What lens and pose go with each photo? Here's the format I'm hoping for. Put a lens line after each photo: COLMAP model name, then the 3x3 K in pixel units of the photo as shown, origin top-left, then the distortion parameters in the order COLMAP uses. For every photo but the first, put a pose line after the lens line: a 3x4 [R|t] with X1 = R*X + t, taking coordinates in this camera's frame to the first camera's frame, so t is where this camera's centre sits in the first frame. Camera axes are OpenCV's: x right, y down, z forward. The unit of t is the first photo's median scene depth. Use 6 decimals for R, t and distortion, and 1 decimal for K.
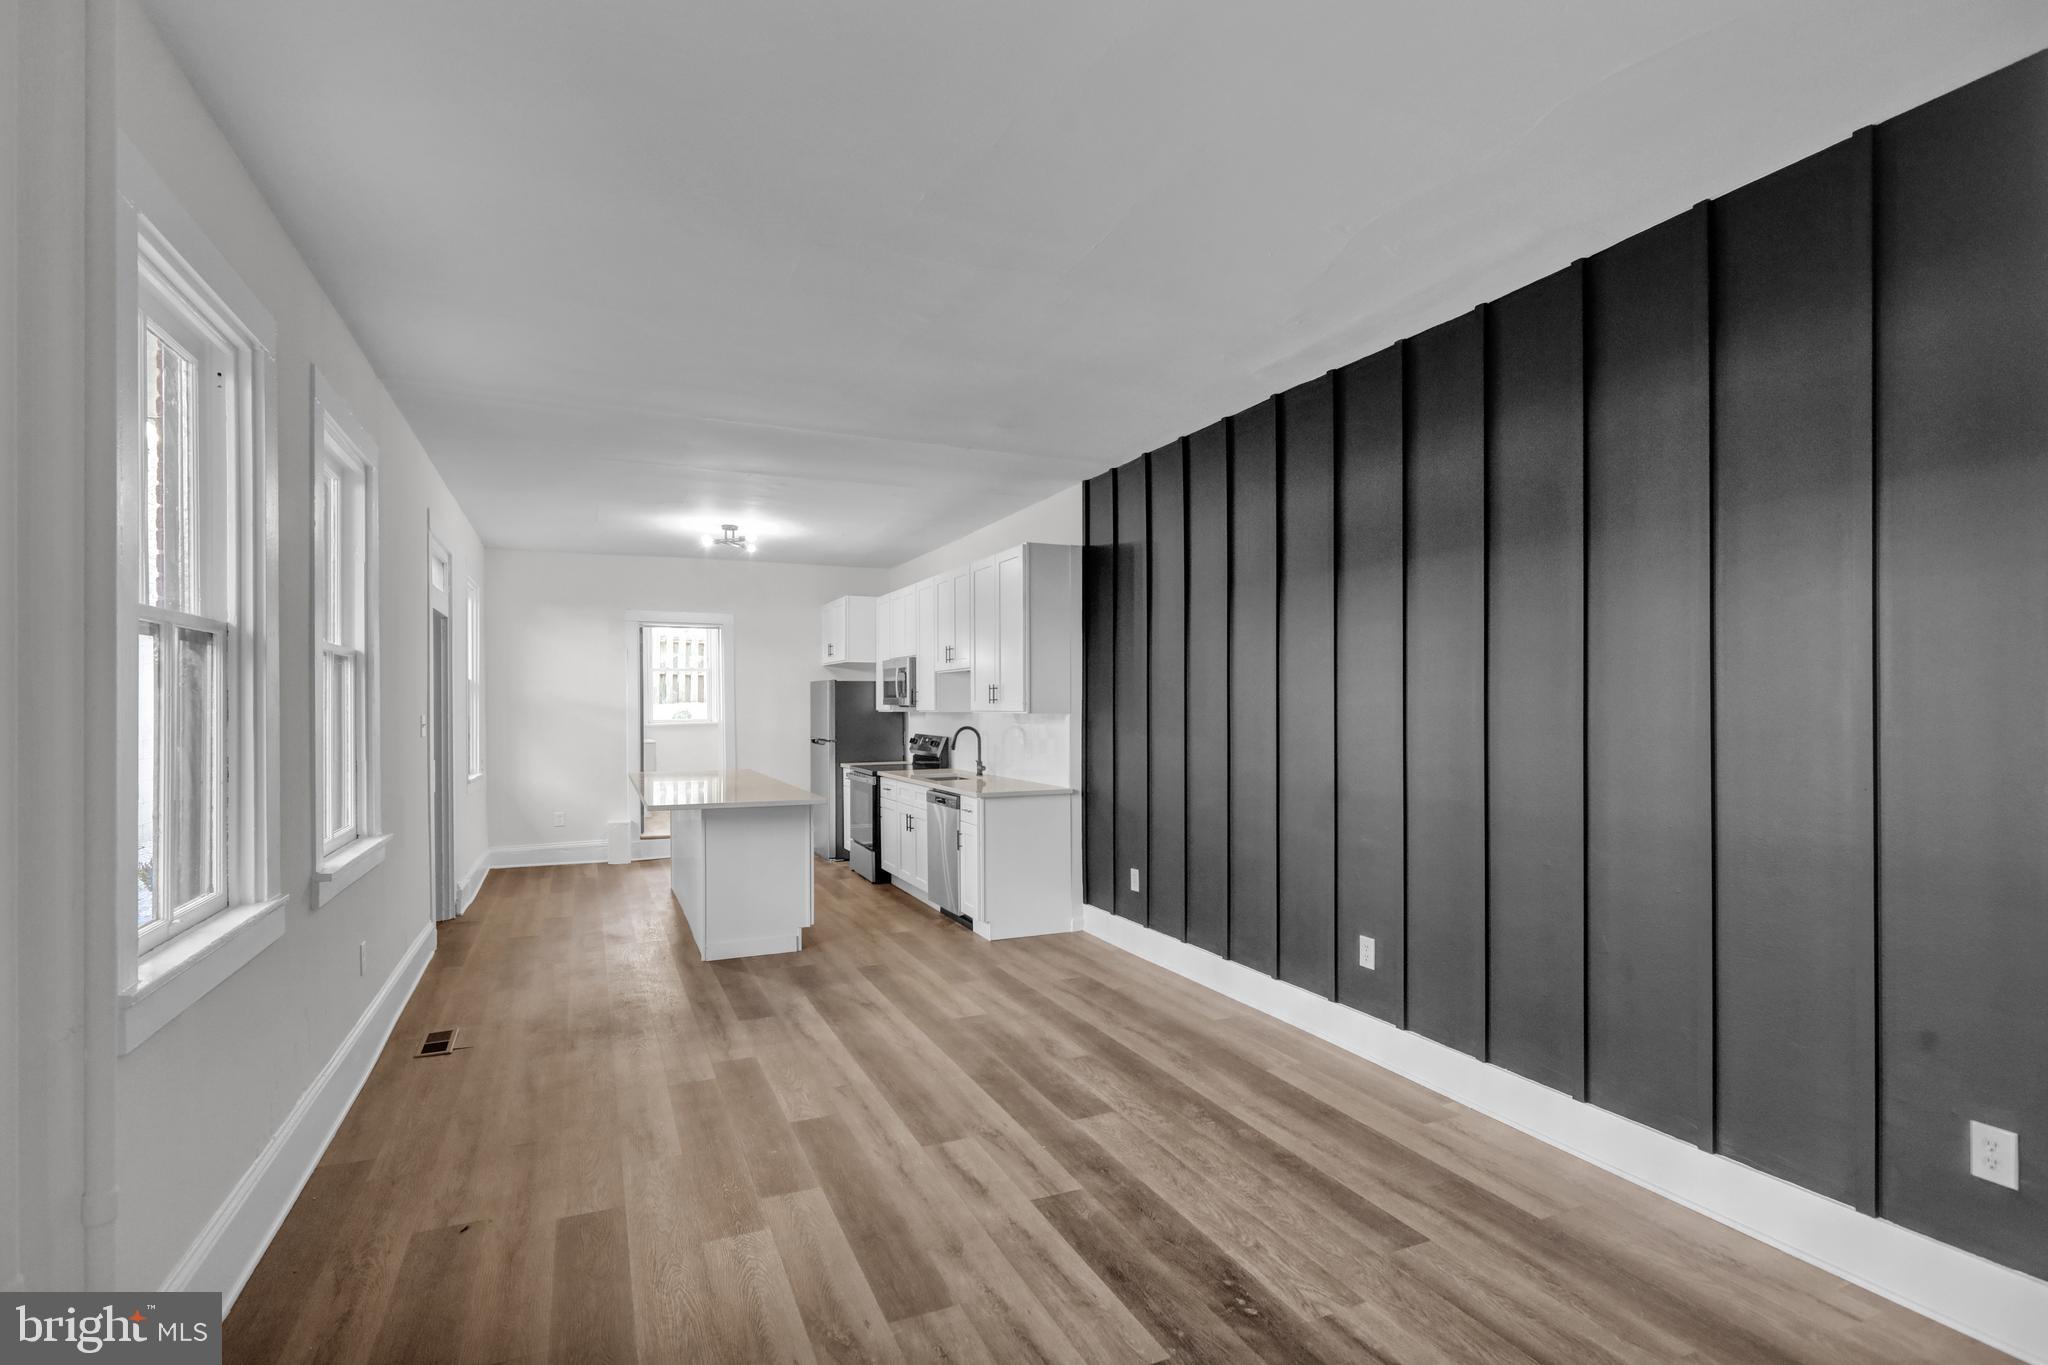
lens RADIAL K [[1024.2, 0, 1026.9], [0, 1024.2, 701.2], [0, 0, 1]] dist [0.004840, -0.001492]
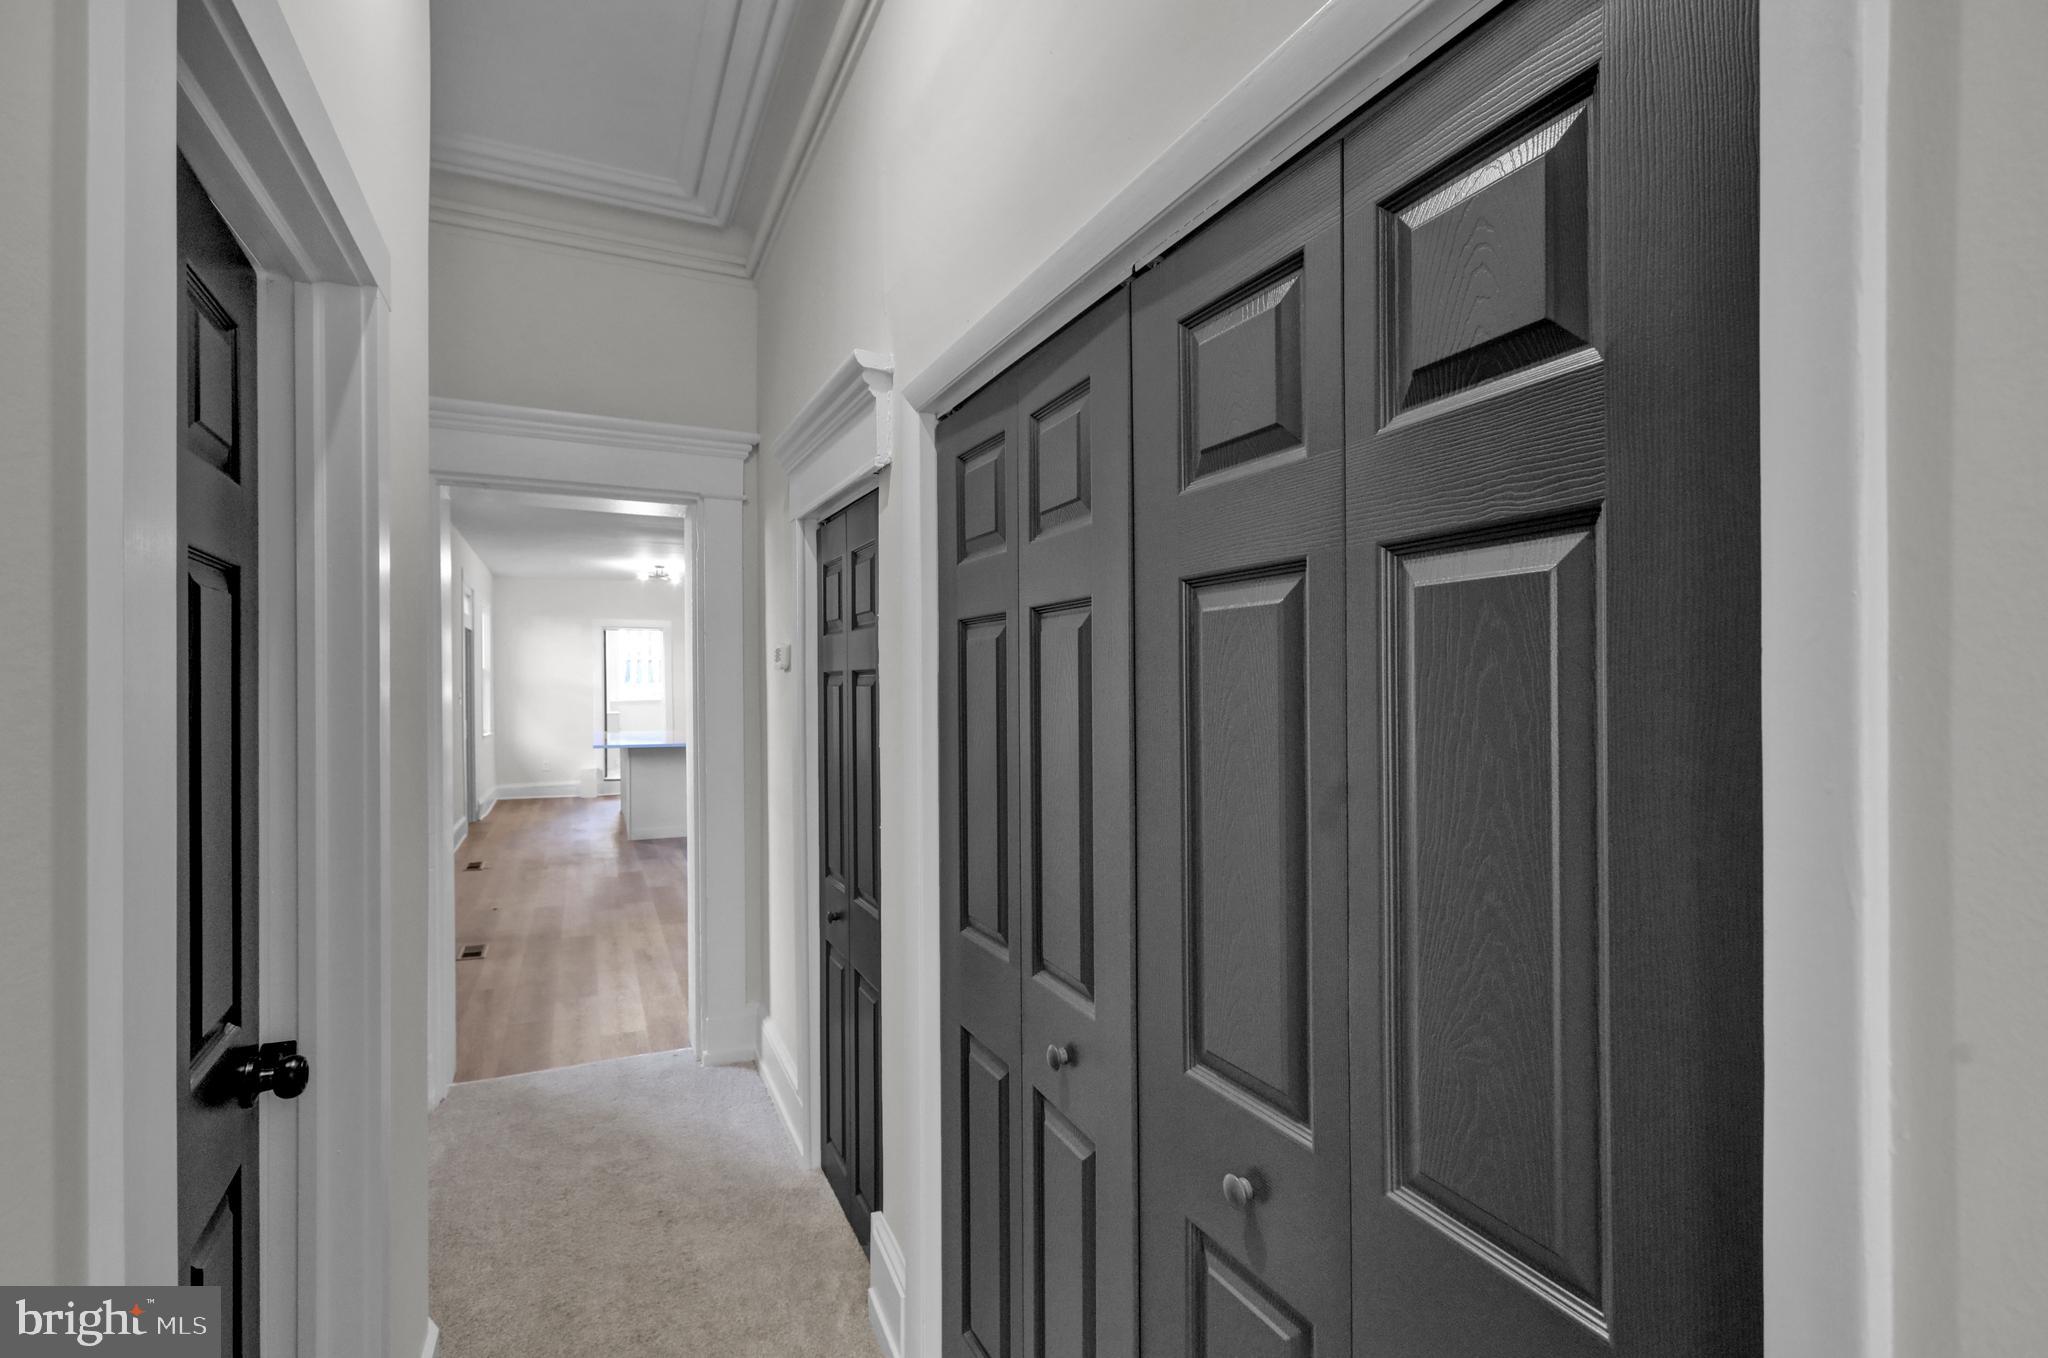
lens RADIAL K [[945.9, 0, 1006.2], [0, 945.9, 684.3], [0, 0, 1]] dist [0.003033, 0.000340]
pose [[0.999851, -0.000534, 0.017261, 0.240996], [0.000493, 0.999997, 0.002408, -0.002557], [-0.017262, -0.002399, 0.999848, -0.488905]]
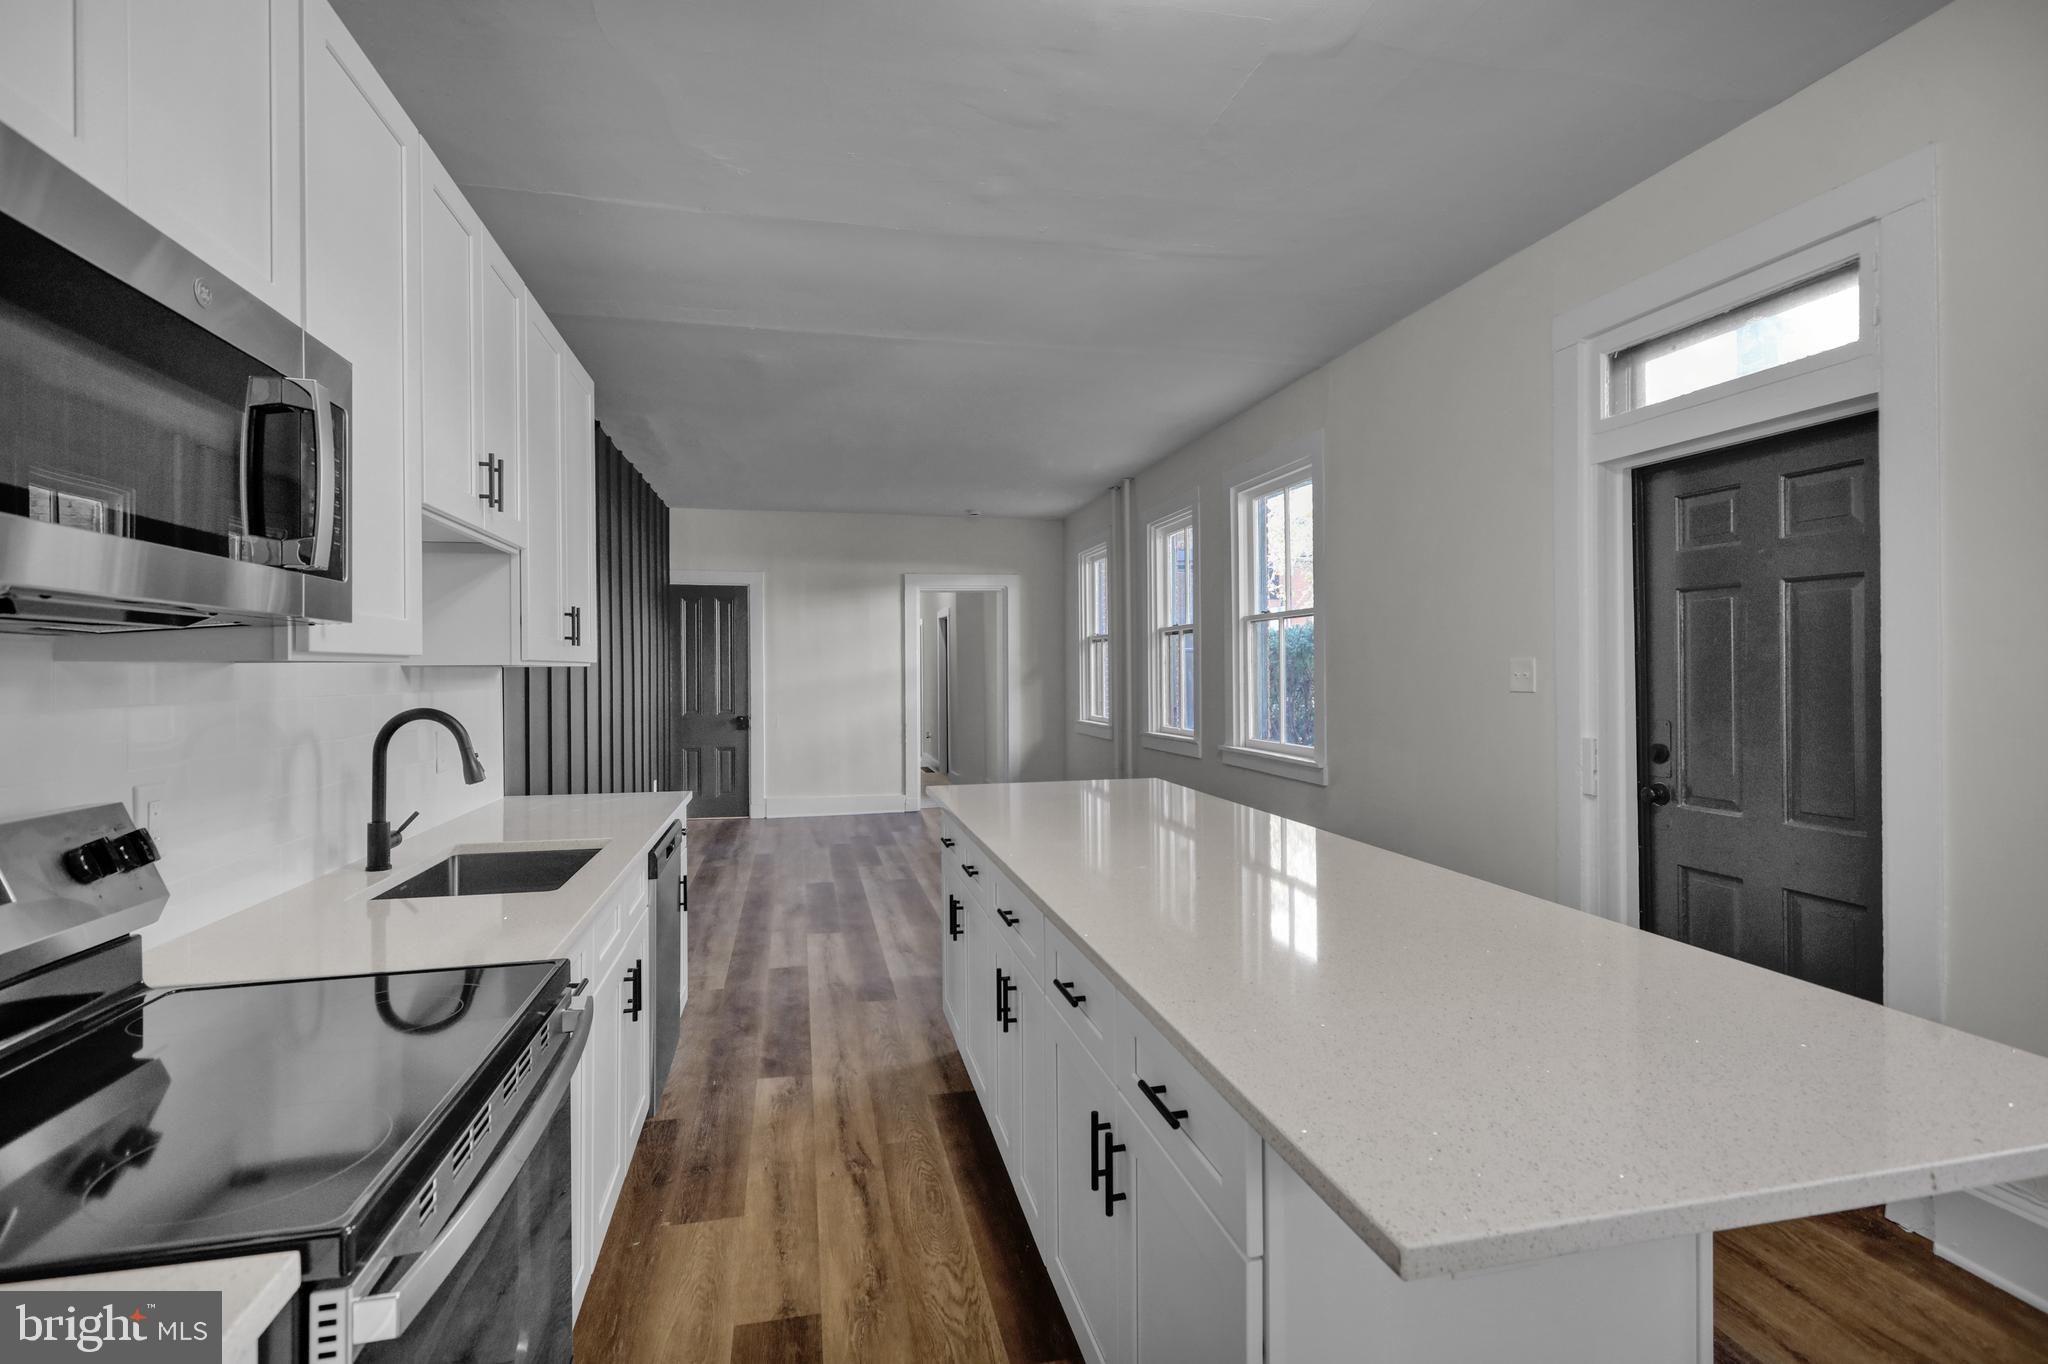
lens RADIAL K [[945.9, 0, 1031.2], [0, 945.9, 667.2], [0, 0, 1]] dist [0.003033, 0.000340]
pose [[-0.985324, 0.012134, 0.170262, -0.351376], [0.011475, 0.999922, -0.004854, 0.017817], [-0.170308, -0.002829, -0.985387, 1.517845]]
